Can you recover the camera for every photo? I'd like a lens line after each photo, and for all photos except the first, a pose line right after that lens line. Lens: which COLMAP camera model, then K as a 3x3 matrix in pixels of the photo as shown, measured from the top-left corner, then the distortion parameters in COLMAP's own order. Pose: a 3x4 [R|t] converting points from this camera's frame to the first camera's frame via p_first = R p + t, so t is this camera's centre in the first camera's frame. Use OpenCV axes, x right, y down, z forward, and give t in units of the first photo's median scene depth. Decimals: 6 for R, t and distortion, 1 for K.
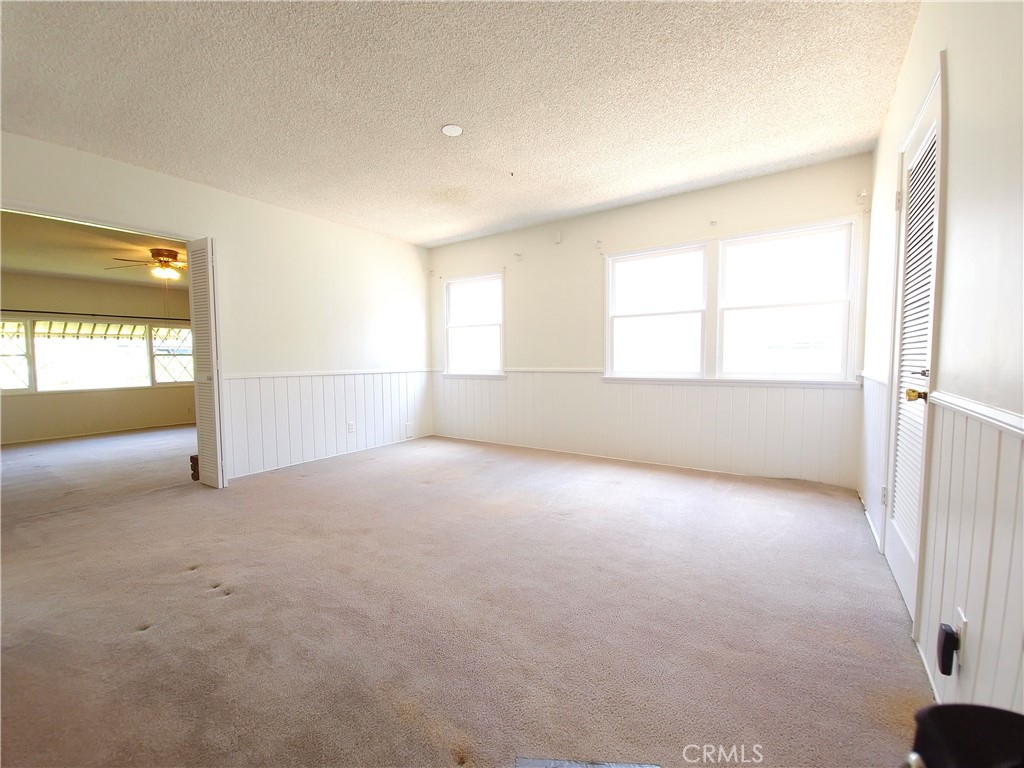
lens RADIAL K [[424.3, 0, 512.0], [0, 424.3, 384.0], [0, 0, 1]] dist [0.007959, -0.006516]
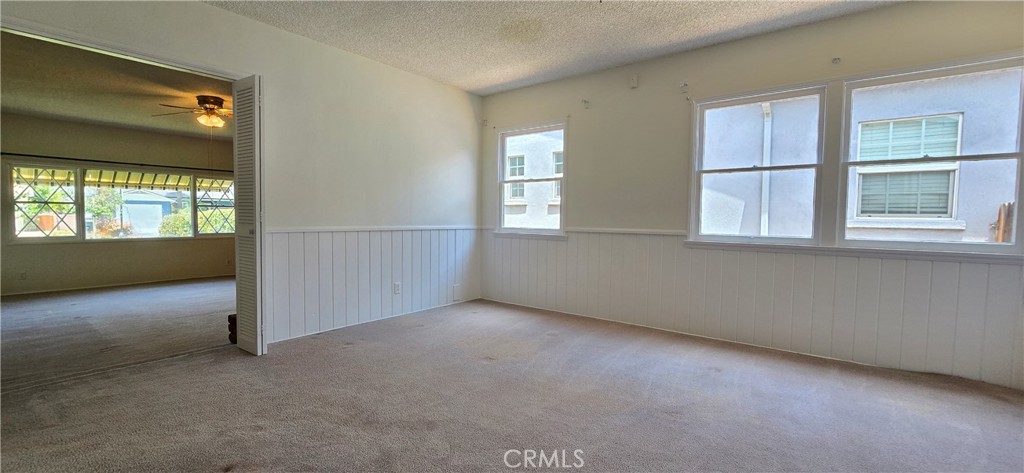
lens RADIAL K [[420.3, 0, 508.2], [0, 420.3, 236.7], [0, 0, 1]] dist [-0.002900, -0.000280]
pose [[0.997589, 0.025206, -0.064661, -0.084233], [-0.026098, 0.999575, -0.012980, -0.004058], [0.064306, 0.014636, 0.997823, 0.111714]]
